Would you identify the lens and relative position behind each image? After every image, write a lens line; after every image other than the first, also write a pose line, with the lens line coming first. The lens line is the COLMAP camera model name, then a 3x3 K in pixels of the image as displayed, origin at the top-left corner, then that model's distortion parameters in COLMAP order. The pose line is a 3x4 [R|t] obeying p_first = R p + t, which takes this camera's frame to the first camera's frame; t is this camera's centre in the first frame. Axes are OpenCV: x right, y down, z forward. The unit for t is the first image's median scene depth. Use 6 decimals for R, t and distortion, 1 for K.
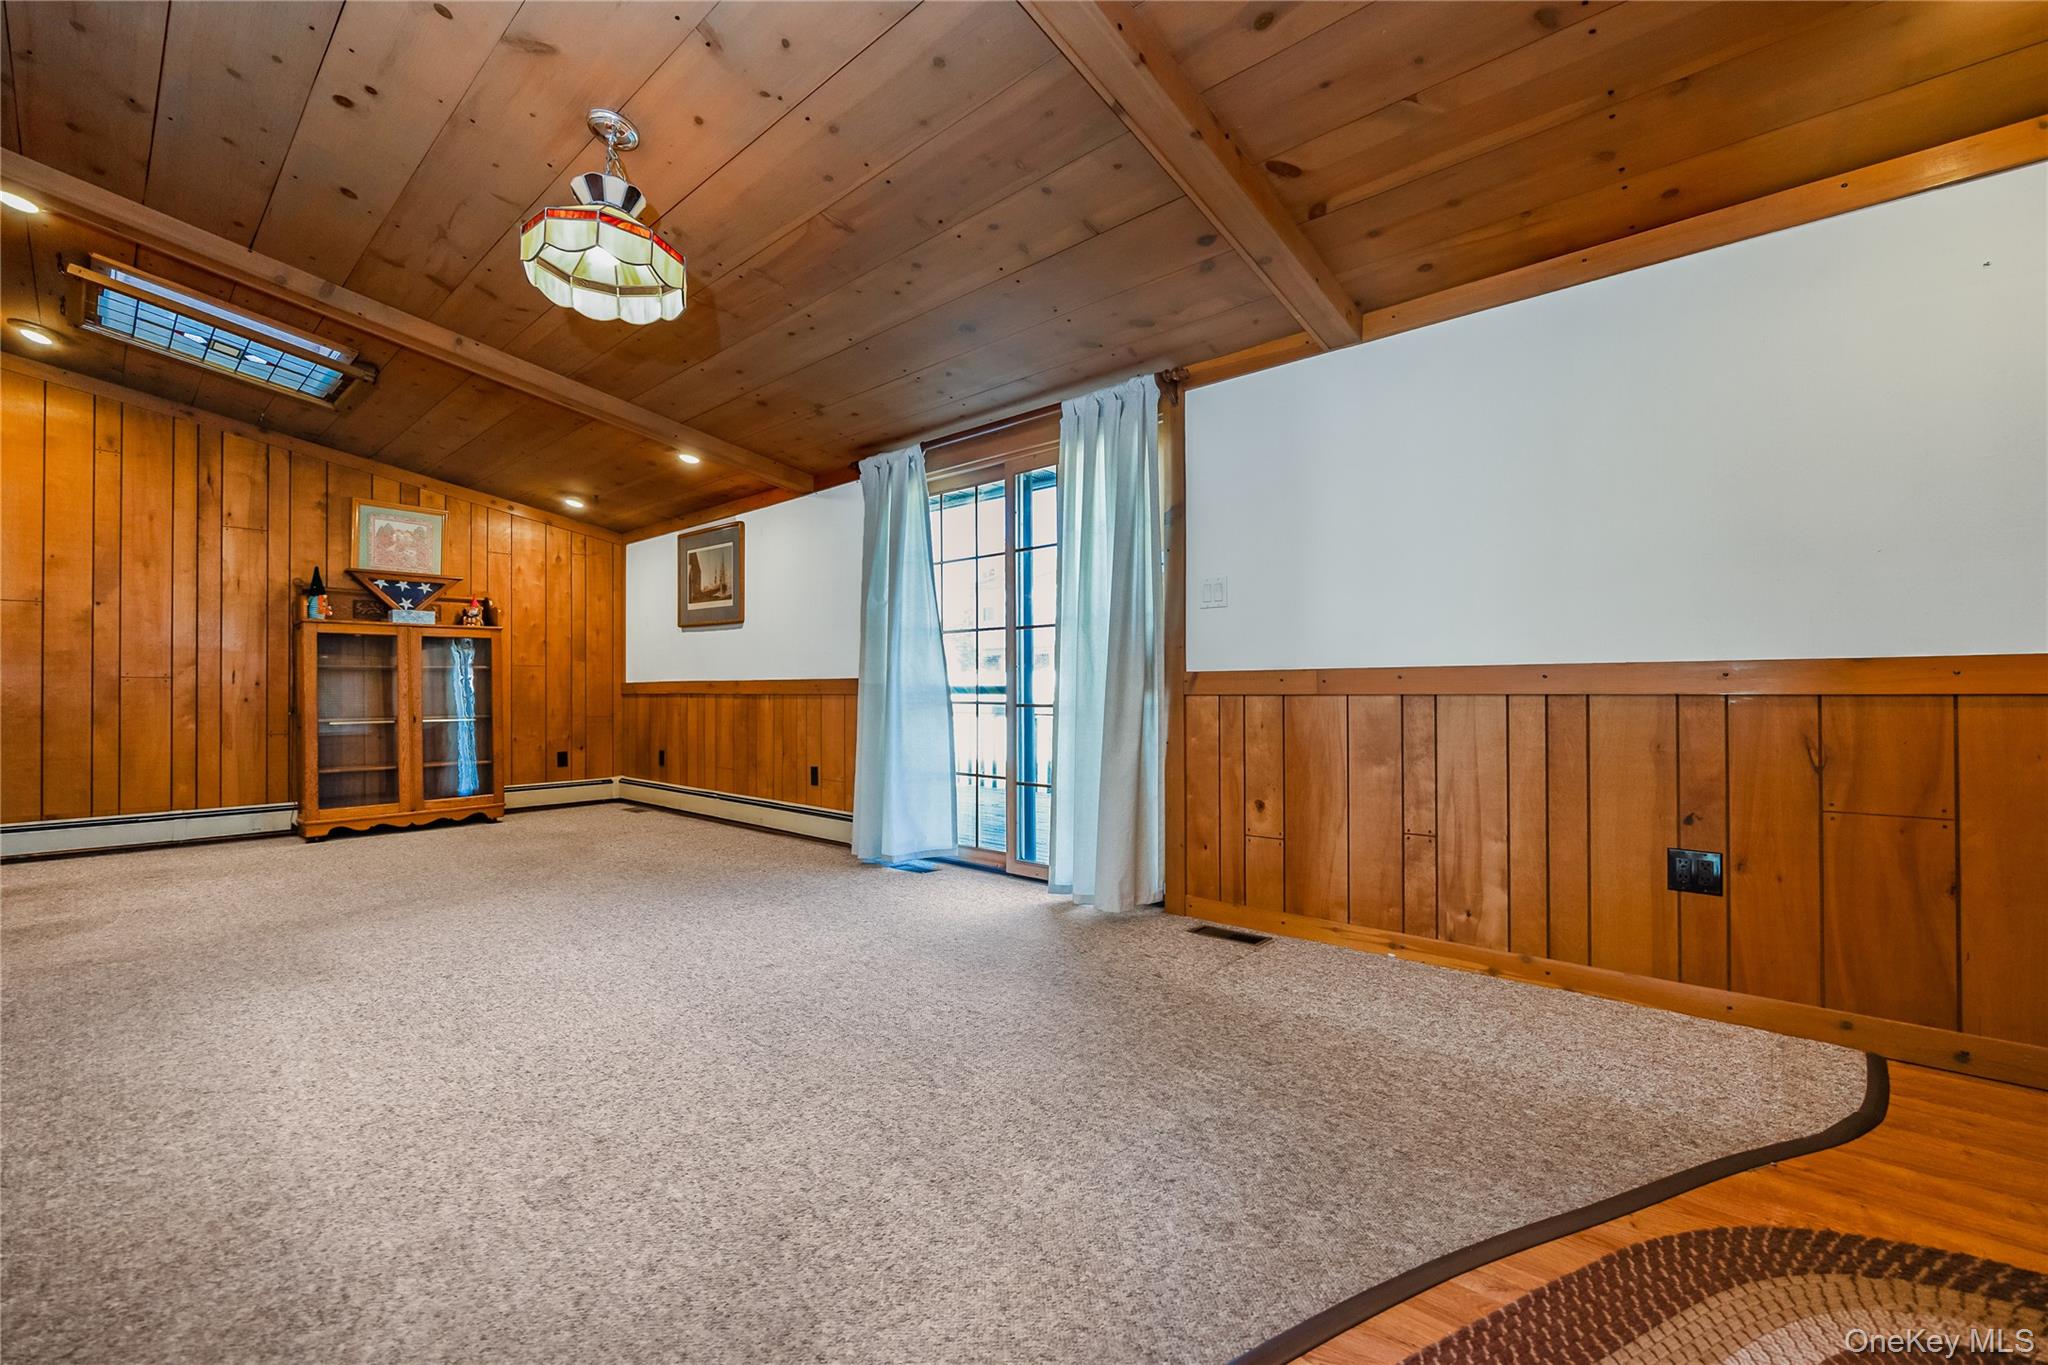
lens RADIAL K [[850.4, 0, 1025.8], [0, 850.4, 690.9], [0, 0, 1]] dist [-0.003168, -0.000521]
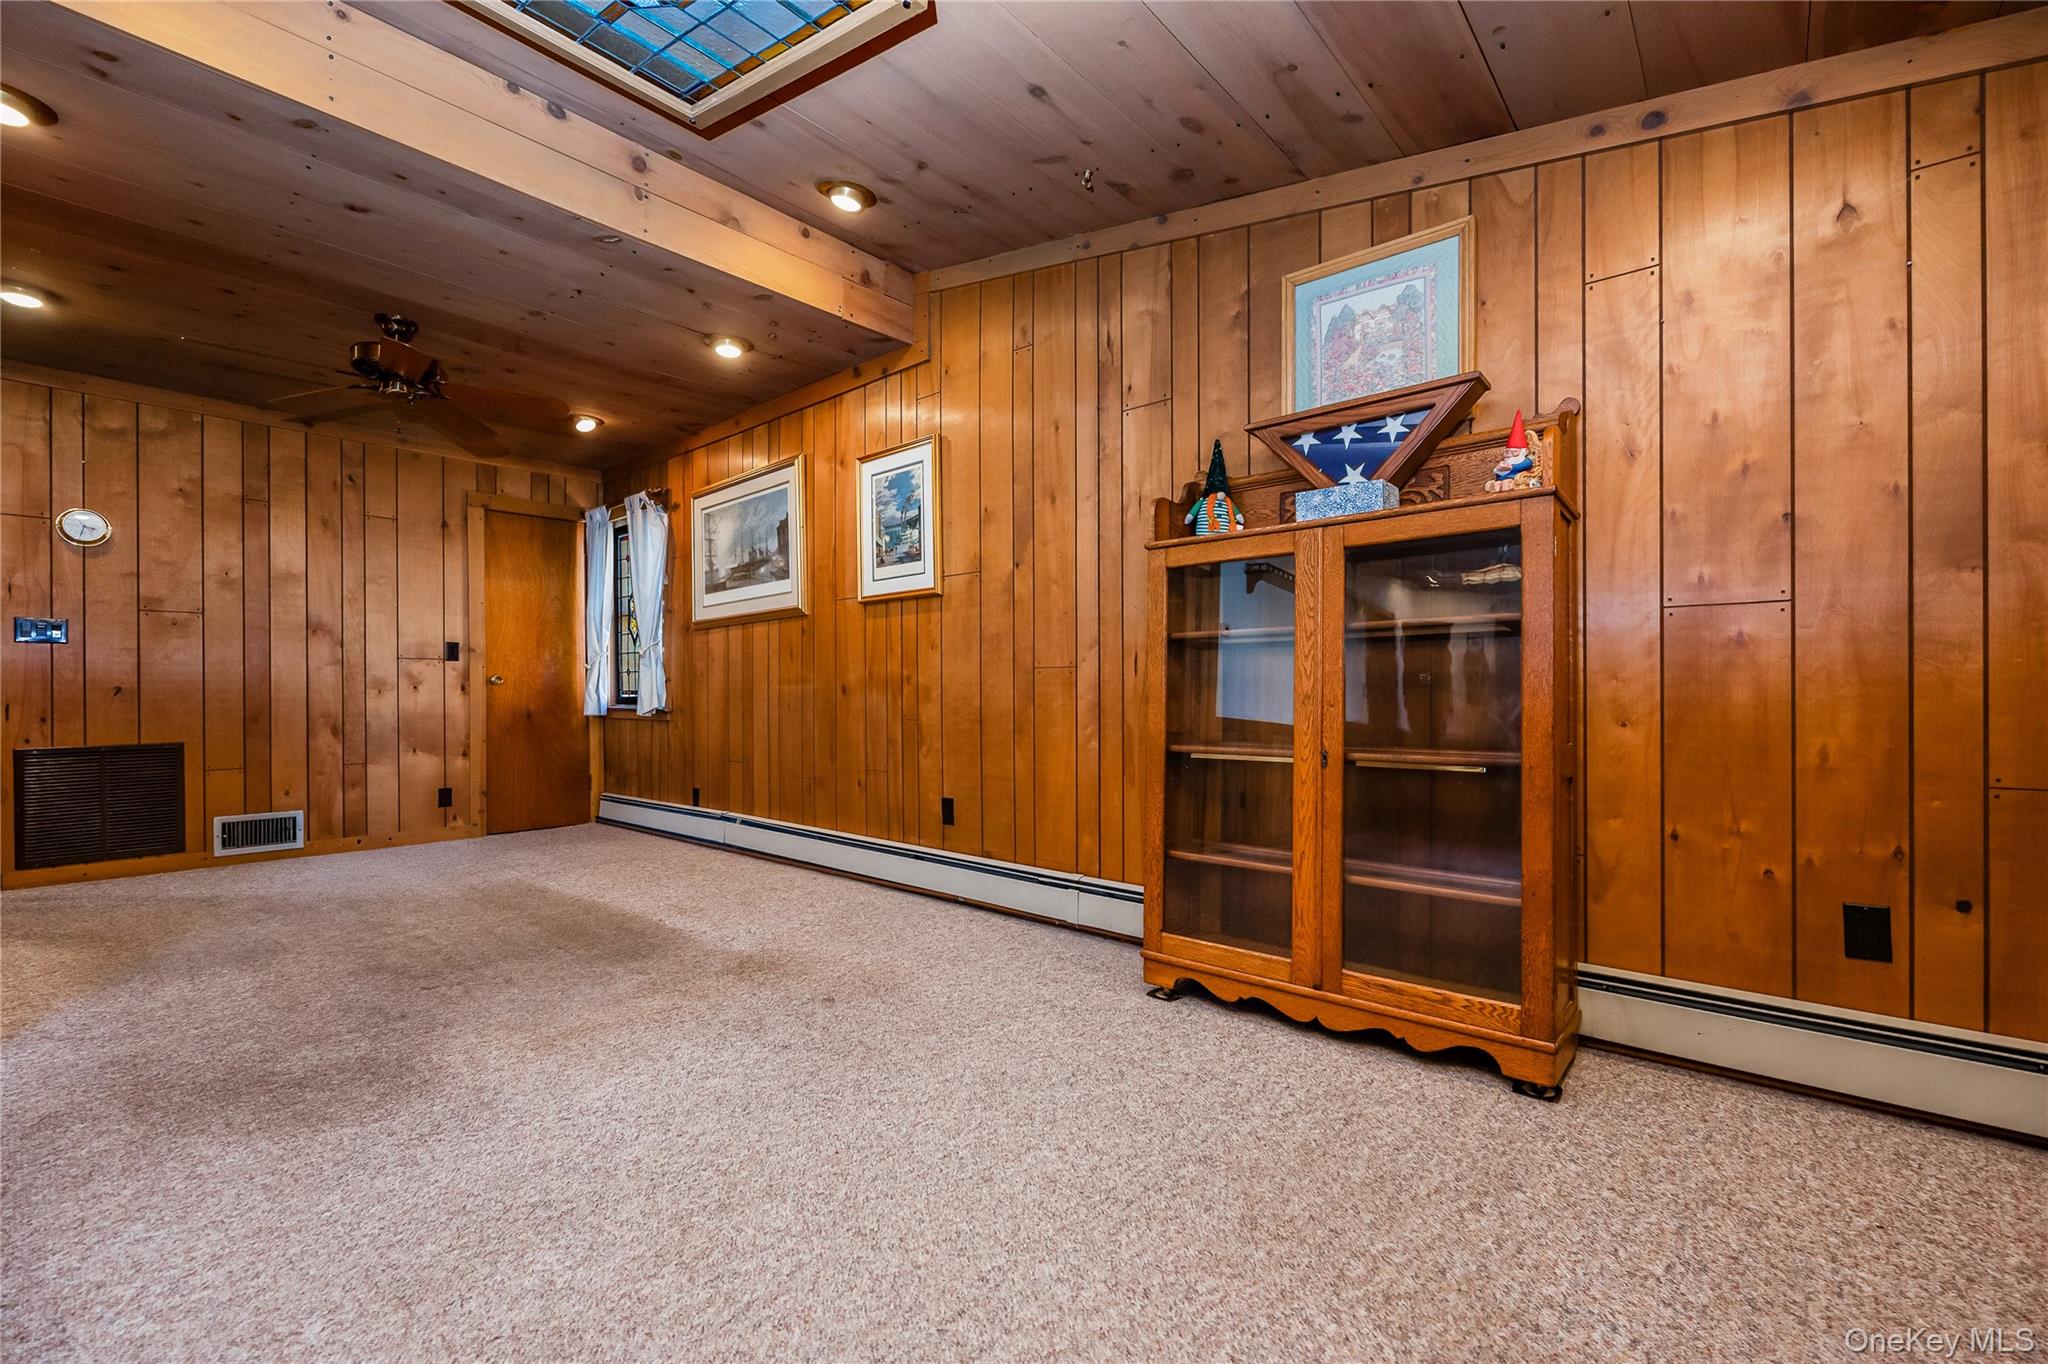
lens RADIAL K [[850.4, 0, 1025.8], [0, 850.4, 690.4], [0, 0, 1]] dist [-0.003168, -0.000521]
pose [[0.028366, -0.000477, -0.999597, -0.340386], [0.005890, 0.999983, -0.000310, 0.002103], [0.999580, -0.005879, 0.028368, 0.886251]]
